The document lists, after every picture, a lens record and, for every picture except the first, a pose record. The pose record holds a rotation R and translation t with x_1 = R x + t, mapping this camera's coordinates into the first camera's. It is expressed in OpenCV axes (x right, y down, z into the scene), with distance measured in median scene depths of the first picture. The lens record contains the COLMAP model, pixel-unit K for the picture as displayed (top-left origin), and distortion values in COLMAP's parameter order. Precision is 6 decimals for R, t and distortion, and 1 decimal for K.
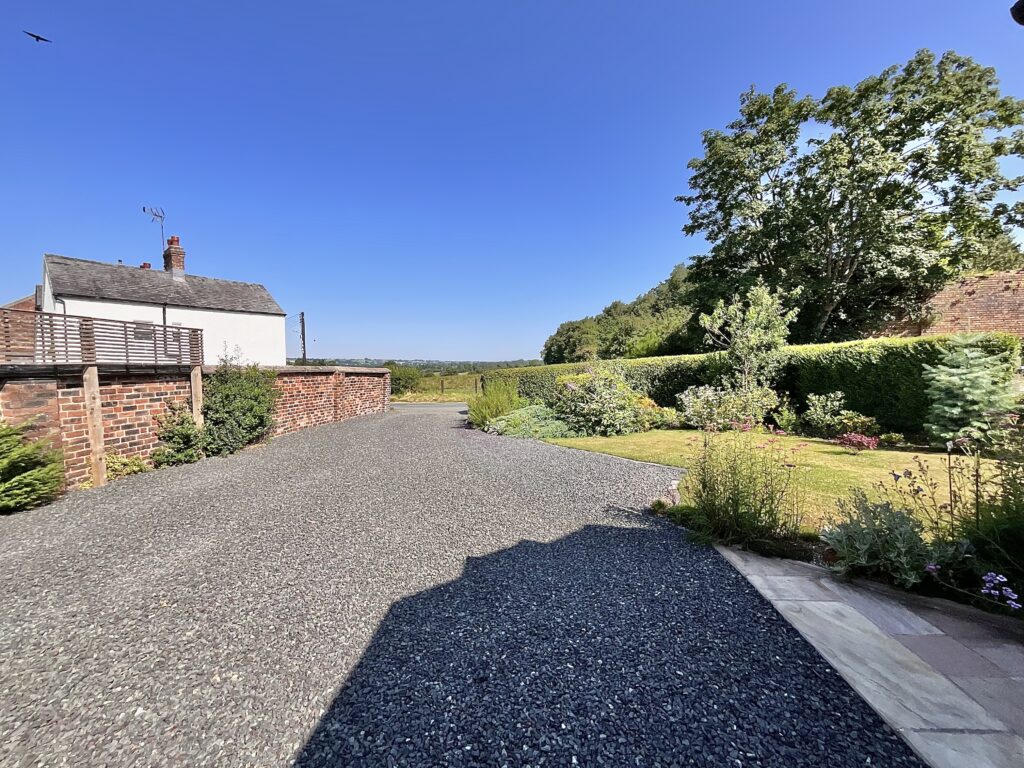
lens RADIAL K [[416.8, 0, 512.7], [0, 416.8, 385.3], [0, 0, 1]] dist [-0.000022, -0.000430]
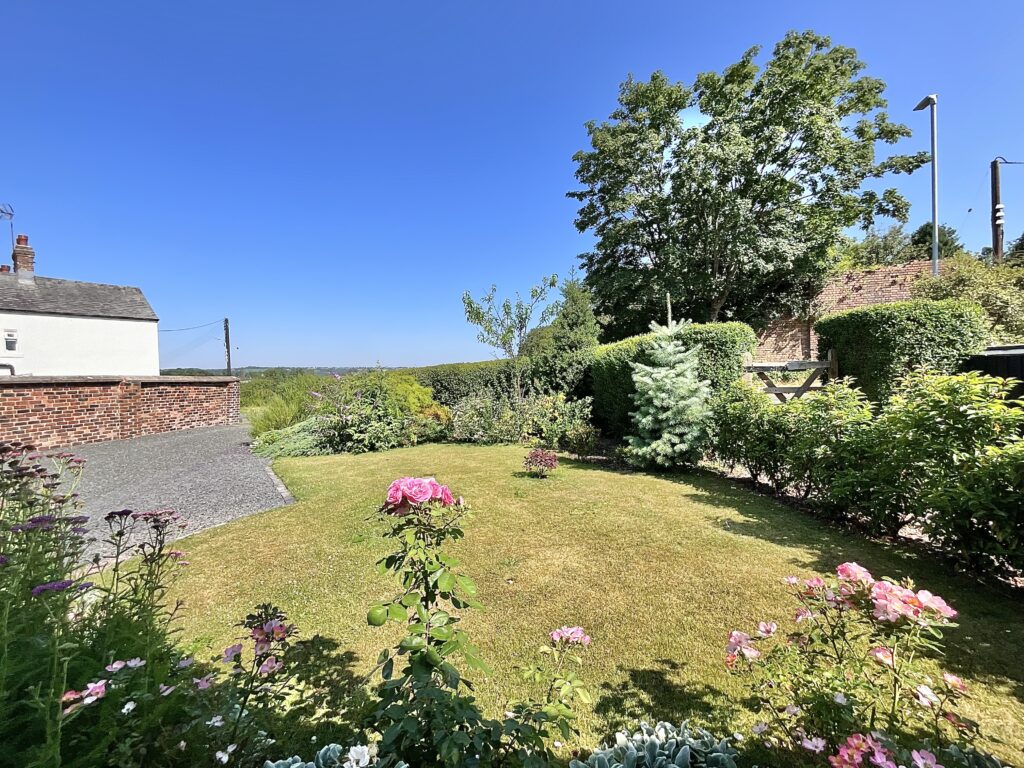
lens RADIAL K [[416.8, 0, 510.7], [0, 416.8, 385.1], [0, 0, 1]] dist [-0.000022, -0.000430]
pose [[0.999466, -0.014574, 0.029240, 0.281590], [0.015016, 0.999776, -0.014930, 0.000835], [-0.029016, 0.015361, 0.999461, 0.076141]]
